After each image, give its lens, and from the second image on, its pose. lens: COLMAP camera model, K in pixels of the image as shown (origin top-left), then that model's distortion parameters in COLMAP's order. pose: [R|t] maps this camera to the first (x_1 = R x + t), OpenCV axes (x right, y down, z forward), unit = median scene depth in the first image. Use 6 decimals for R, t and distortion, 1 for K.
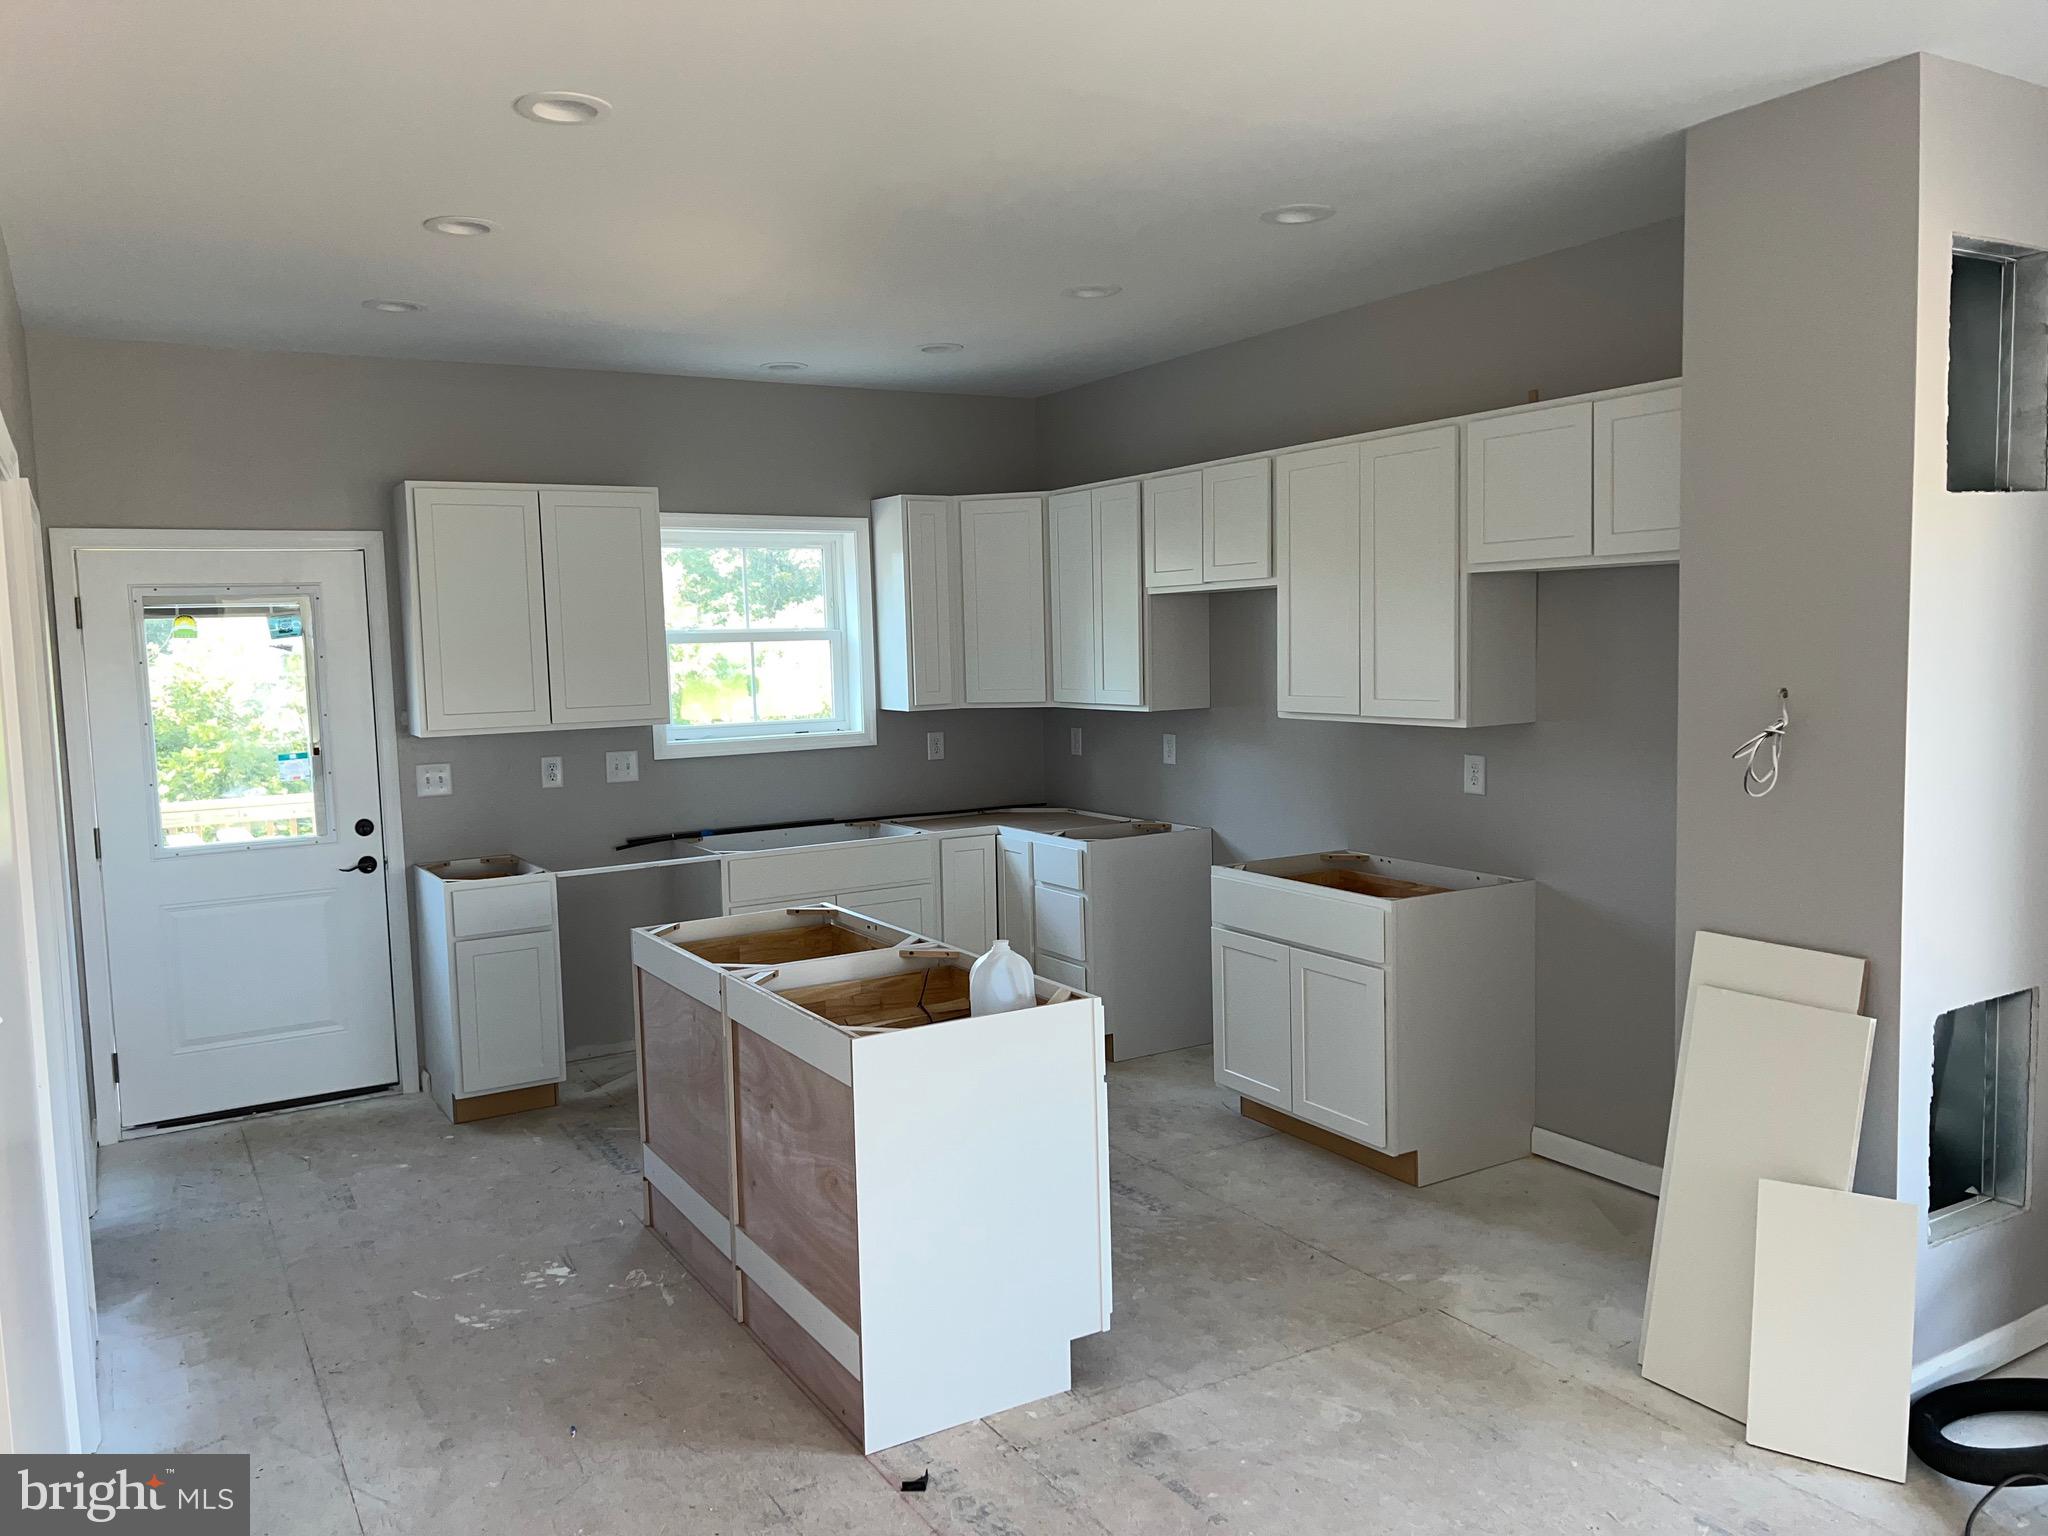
lens RADIAL K [[1544.4, 0, 1033.3], [0, 1544.4, 769.1], [0, 0, 1]] dist [0.052388, -0.000712]
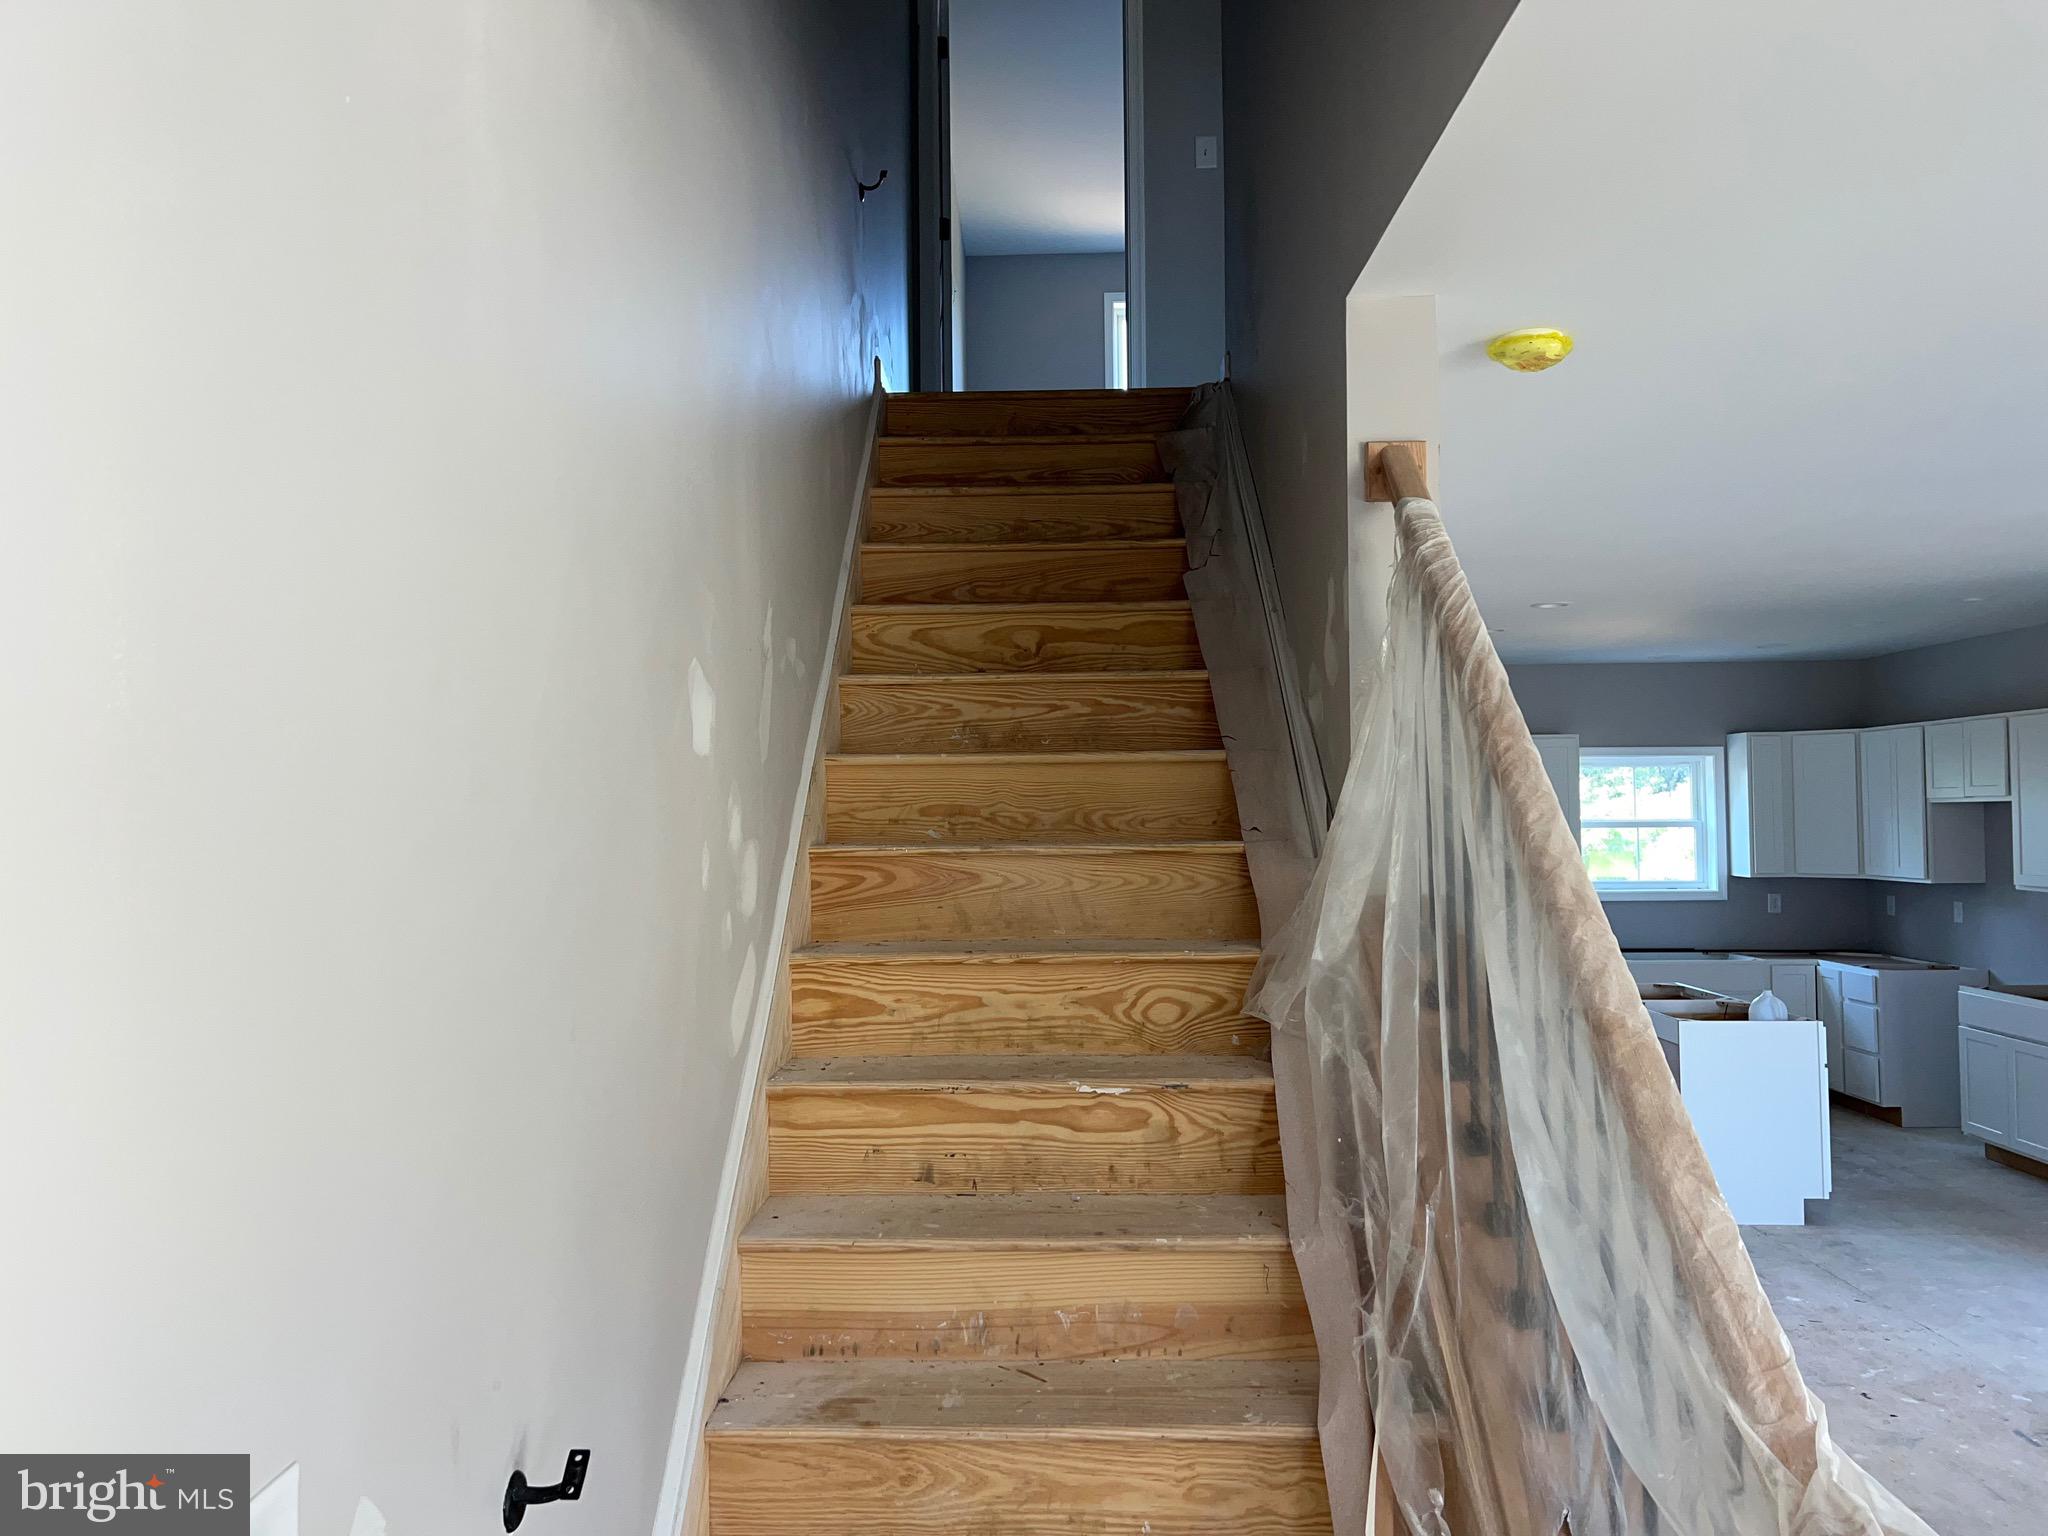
lens RADIAL K [[1544.4, 0, 1030.7], [0, 1544.4, 770.7], [0, 0, 1]] dist [0.052388, -0.000712]
pose [[0.848462, 0.003501, -0.529245, 0.131358], [-0.061319, 0.993894, -0.091729, 0.042380], [0.525693, 0.110281, 0.843496, -0.660446]]
